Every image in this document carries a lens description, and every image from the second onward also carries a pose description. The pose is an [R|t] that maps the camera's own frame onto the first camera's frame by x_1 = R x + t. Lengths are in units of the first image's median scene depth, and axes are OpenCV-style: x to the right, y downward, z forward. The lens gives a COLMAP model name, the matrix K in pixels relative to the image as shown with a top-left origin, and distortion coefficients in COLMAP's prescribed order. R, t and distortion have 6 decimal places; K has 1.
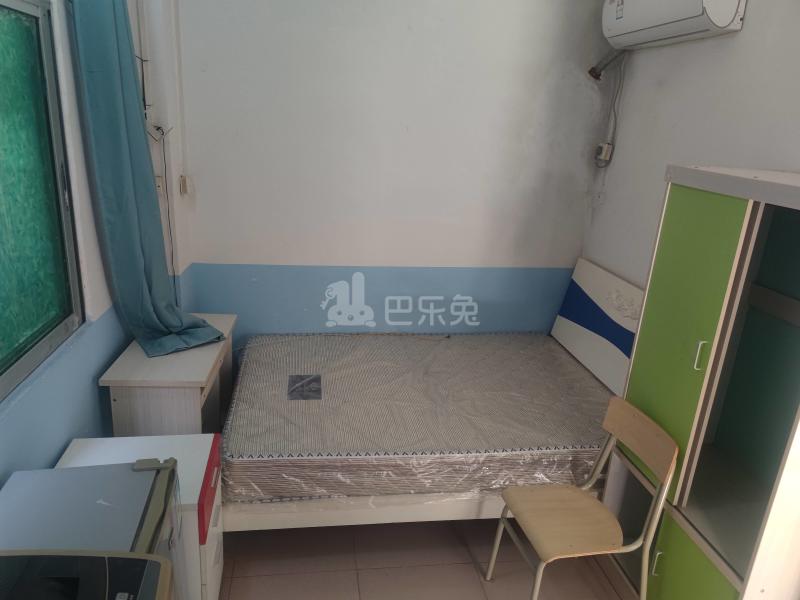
lens RADIAL K [[561.8, 0, 388.8], [0, 561.8, 295.9], [0, 0, 1]] dist [0.037962, -0.067780]
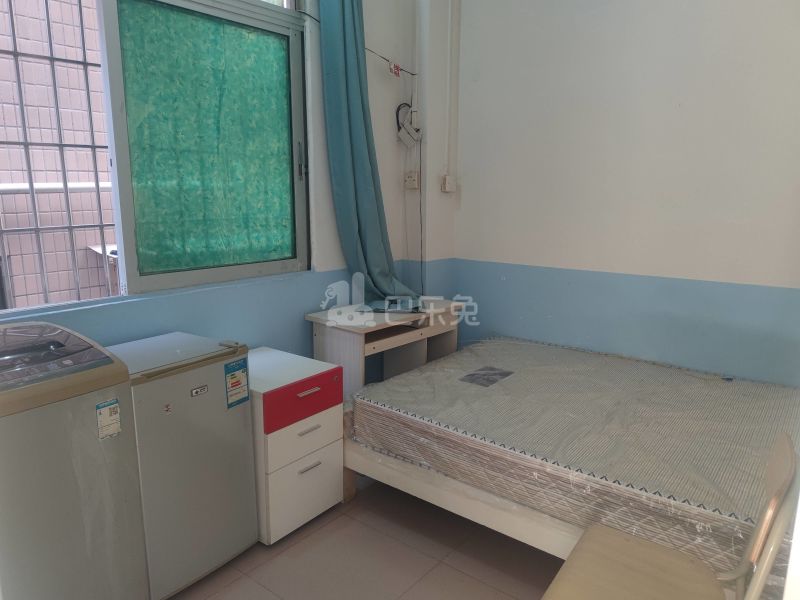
lens RADIAL K [[561.7, 0, 400.0], [0, 561.7, 300.0], [0, 0, 1]] dist [0.039842, -0.063302]
pose [[0.683523, 0.090107, -0.724346, 0.509401], [-0.190211, 0.980054, -0.057574, 0.141362], [0.704710, 0.177132, 0.687029, 0.265230]]
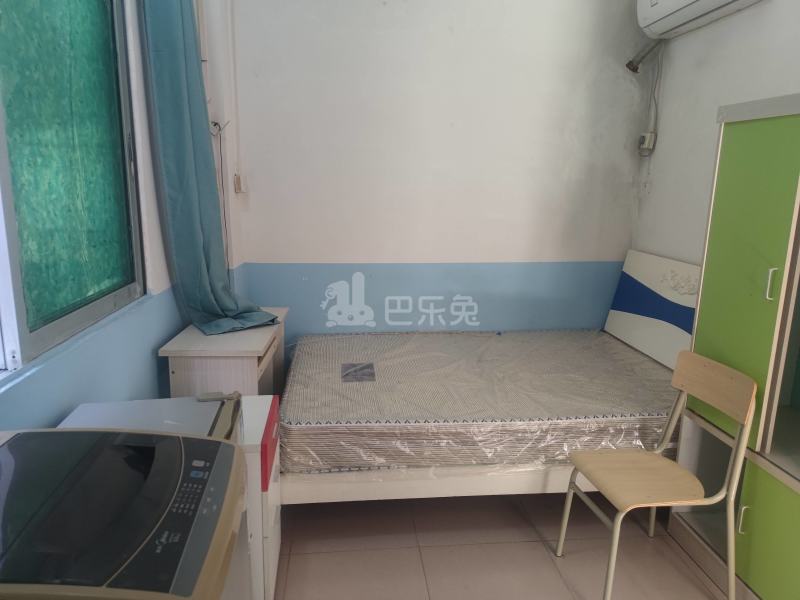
lens RADIAL K [[561.7, 0, 400.0], [0, 561.7, 300.0], [0, 0, 1]] dist [0.039842, -0.063302]
pose [[0.998580, -0.030944, -0.043355, -0.034137], [0.026254, 0.994140, -0.104862, 0.168283], [0.046345, 0.103575, 0.993541, 0.007568]]
